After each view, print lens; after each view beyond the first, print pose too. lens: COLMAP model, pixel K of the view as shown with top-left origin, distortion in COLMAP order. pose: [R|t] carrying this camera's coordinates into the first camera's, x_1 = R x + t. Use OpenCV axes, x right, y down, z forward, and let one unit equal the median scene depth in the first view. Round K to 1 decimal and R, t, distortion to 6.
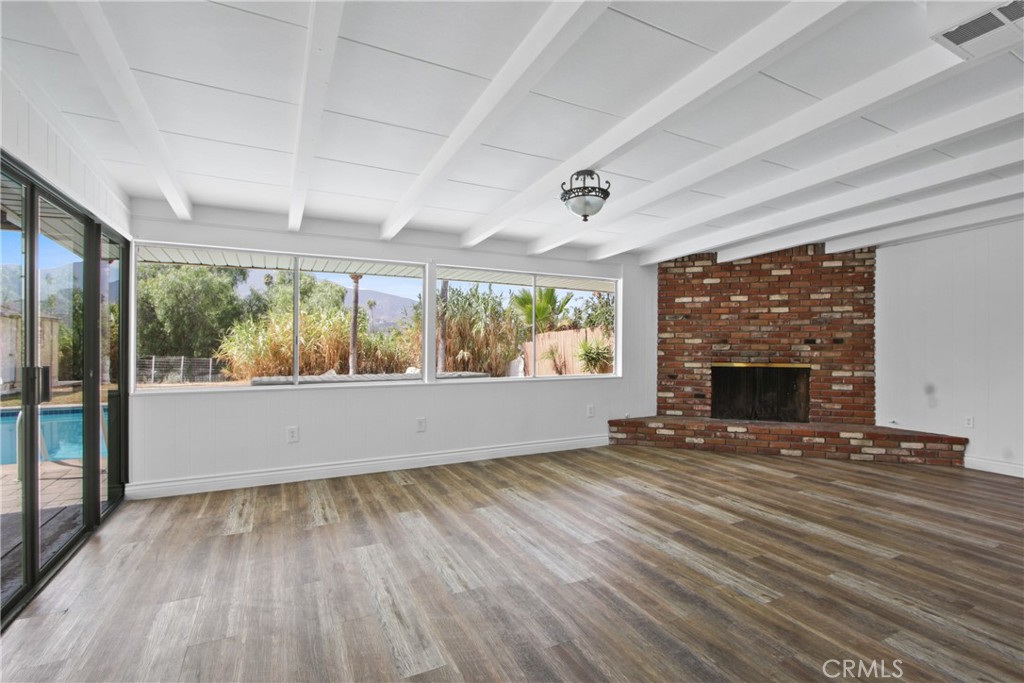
lens RADIAL K [[471.3, 0, 510.0], [0, 471.3, 344.0], [0, 0, 1]] dist [-0.017685, -0.000082]
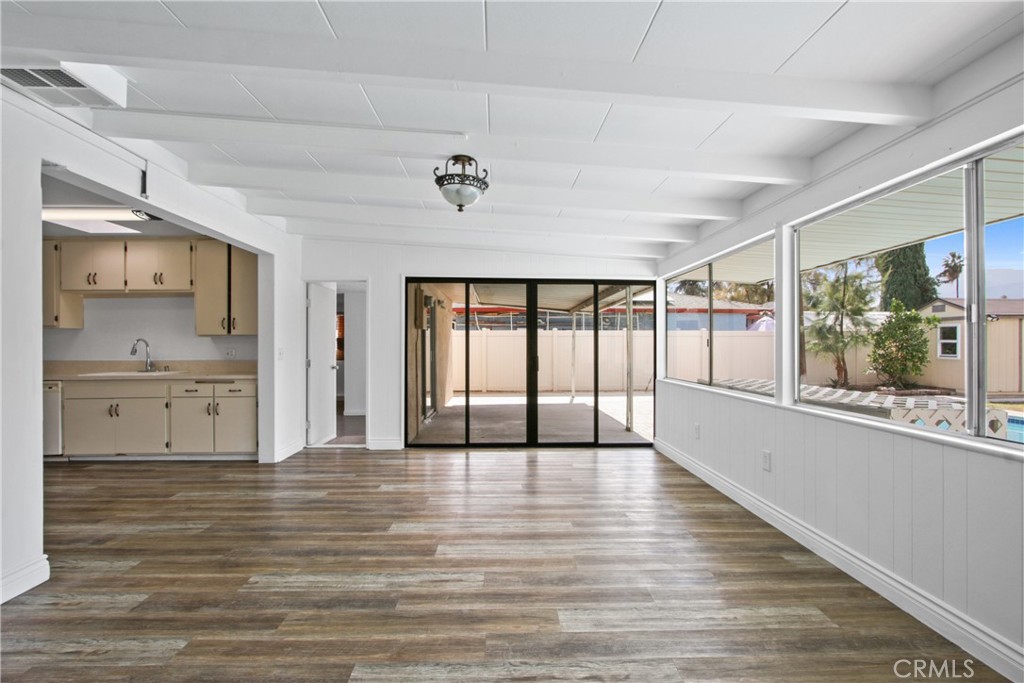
lens RADIAL K [[471.3, 0, 514.5], [0, 471.3, 345.9], [0, 0, 1]] dist [-0.017685, -0.000082]
pose [[-0.423437, -0.006006, -0.905906, 0.831644], [-0.001680, 0.999982, -0.005844, 0.006818], [0.905924, -0.000953, -0.423439, 1.309168]]
